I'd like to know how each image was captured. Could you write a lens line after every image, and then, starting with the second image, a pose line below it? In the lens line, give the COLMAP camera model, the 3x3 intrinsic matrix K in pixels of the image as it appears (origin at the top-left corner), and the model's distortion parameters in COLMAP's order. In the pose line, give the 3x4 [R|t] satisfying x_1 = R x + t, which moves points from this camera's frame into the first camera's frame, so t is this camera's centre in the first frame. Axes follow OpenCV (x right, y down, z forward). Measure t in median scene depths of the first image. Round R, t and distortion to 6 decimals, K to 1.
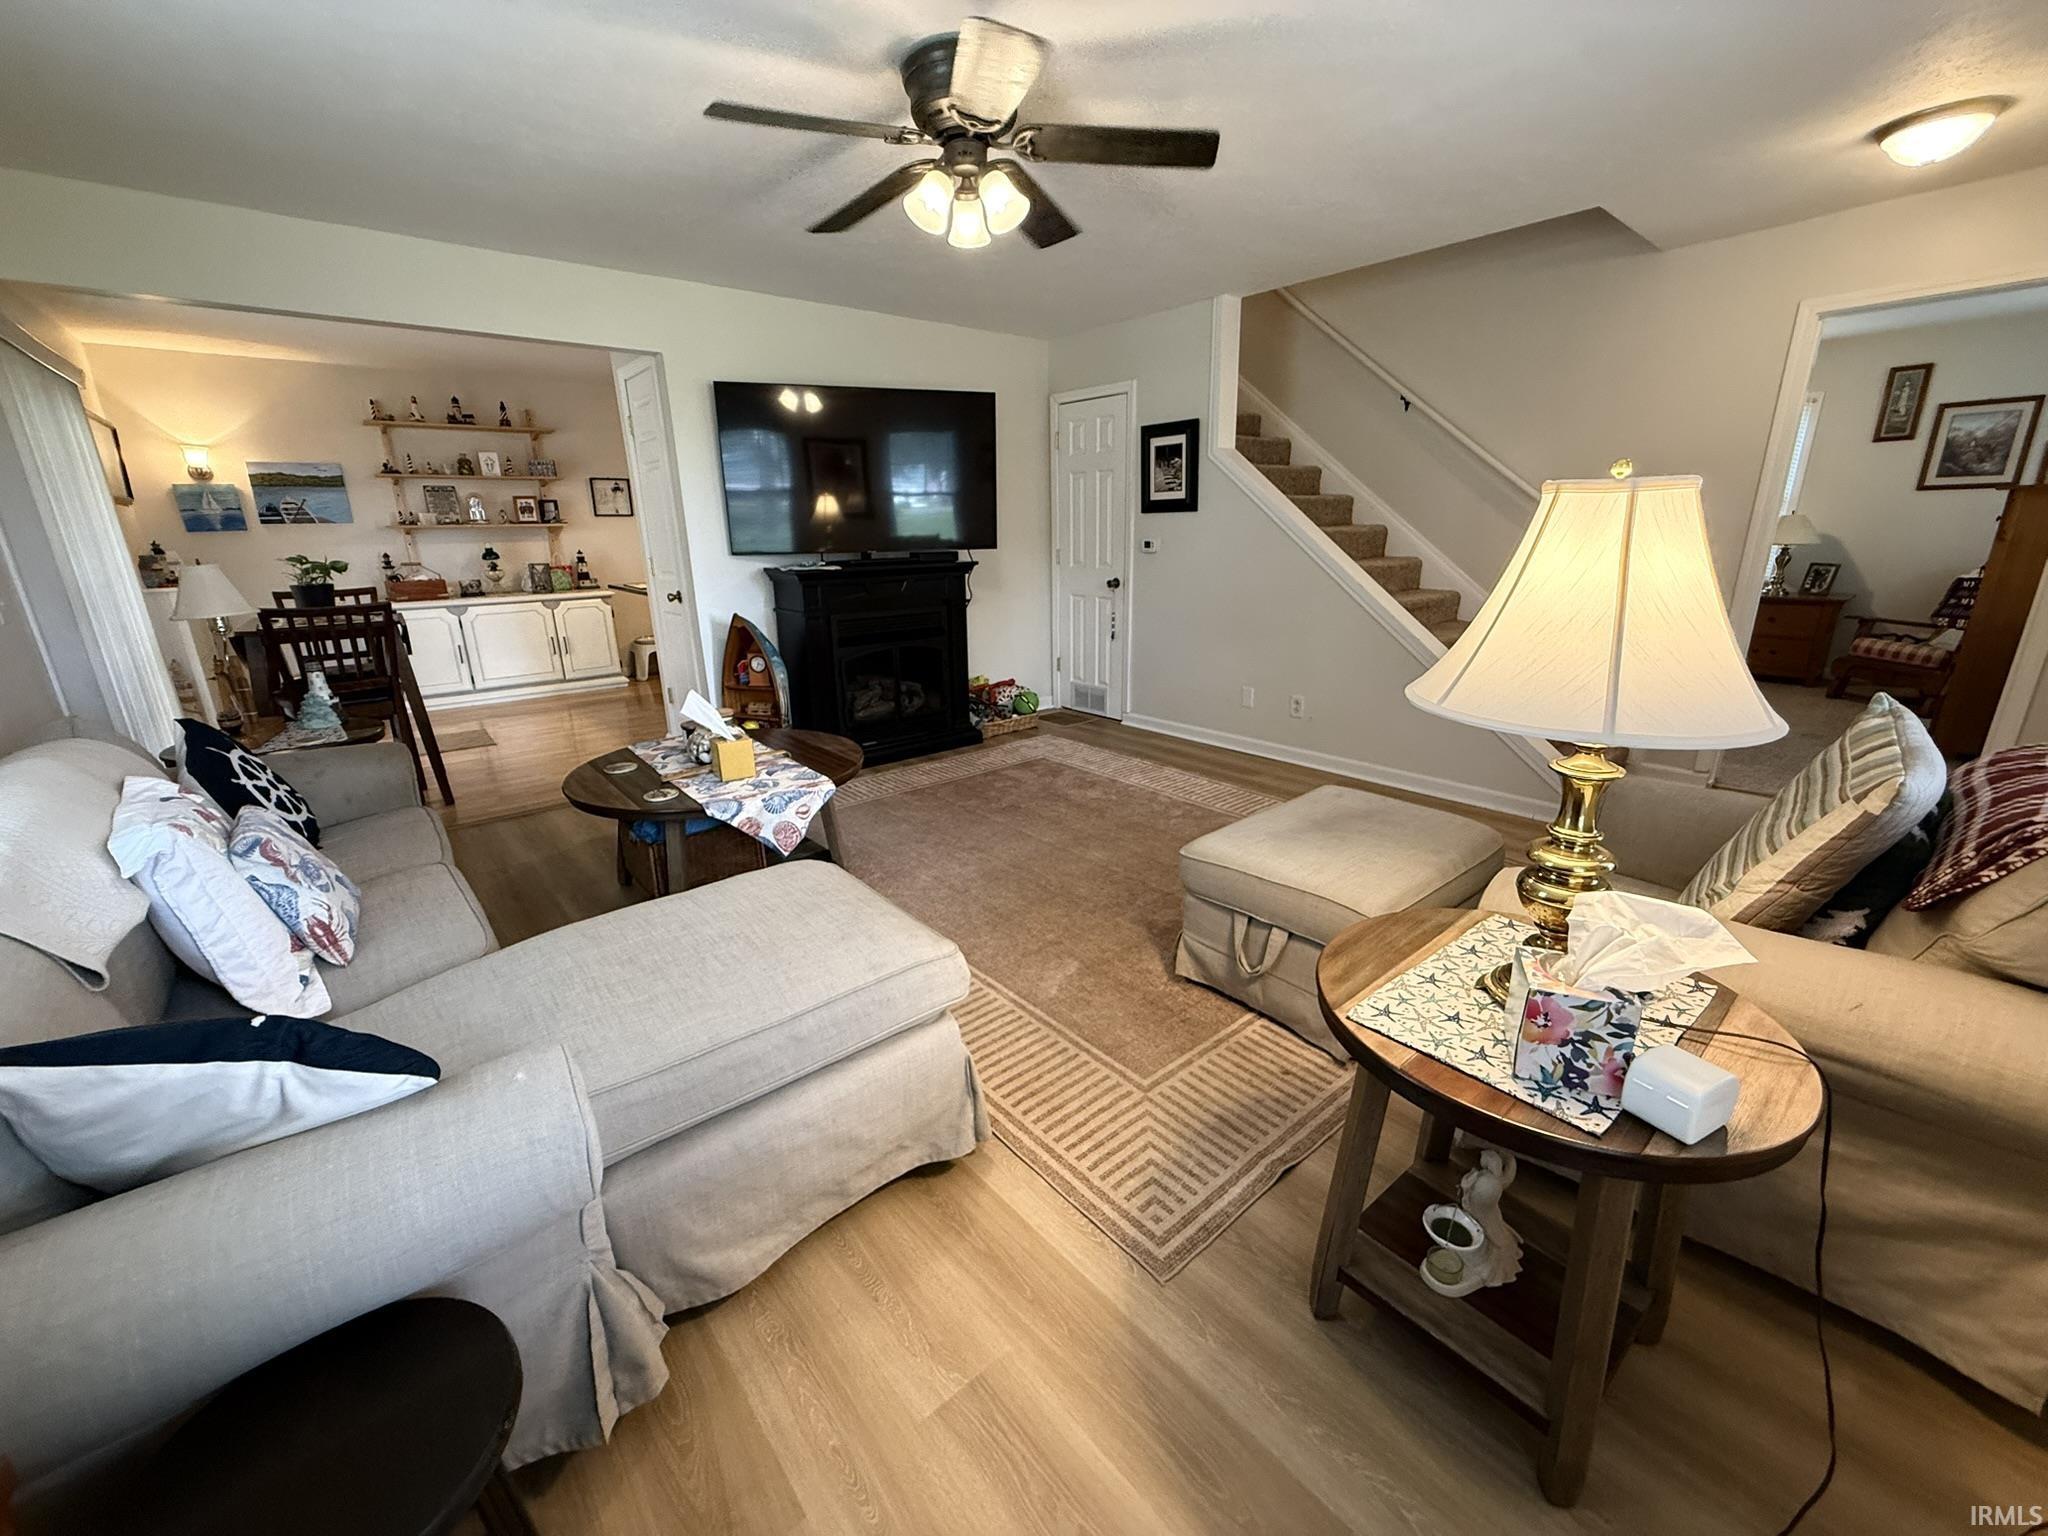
lens RADIAL K [[817.1, 0, 1024.0], [0, 817.1, 768.0], [0, 0, 1]] dist [-0.000205, 0.000008]
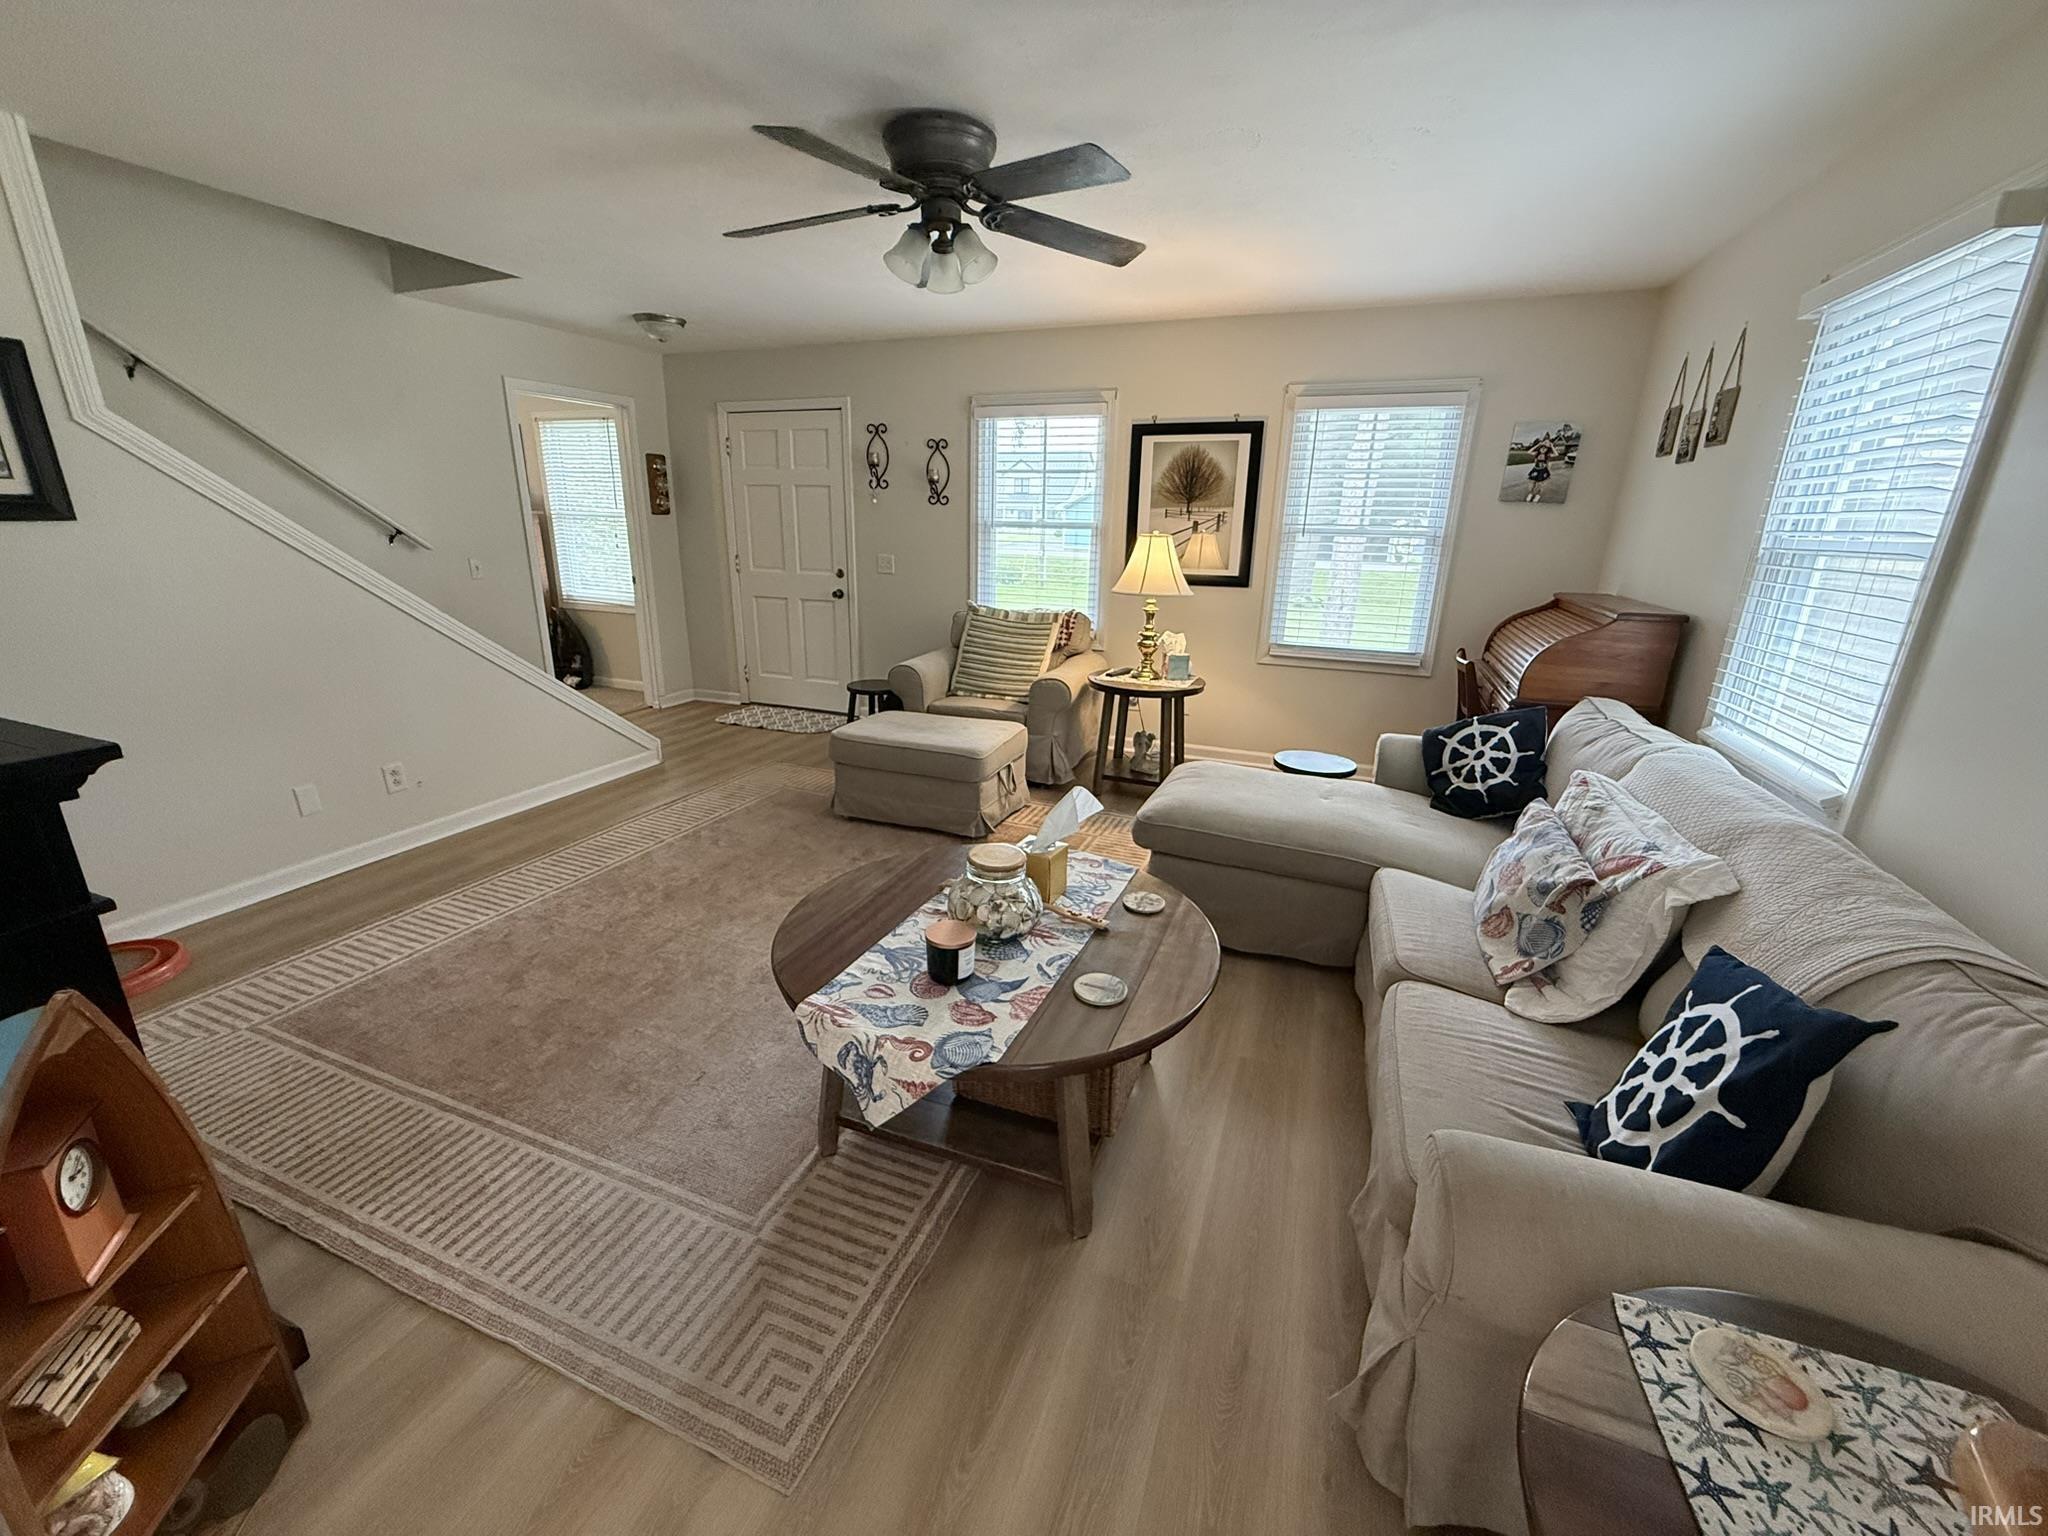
lens RADIAL K [[817.1, 0, 1024.0], [0, 817.1, 768.0], [0, 0, 1]] dist [-0.000205, 0.000008]
pose [[-0.476976, -0.258969, 0.839898, -0.655591], [0.241495, 0.880212, 0.408543, -0.280951], [-0.845088, 0.397696, -0.357301, 0.847971]]
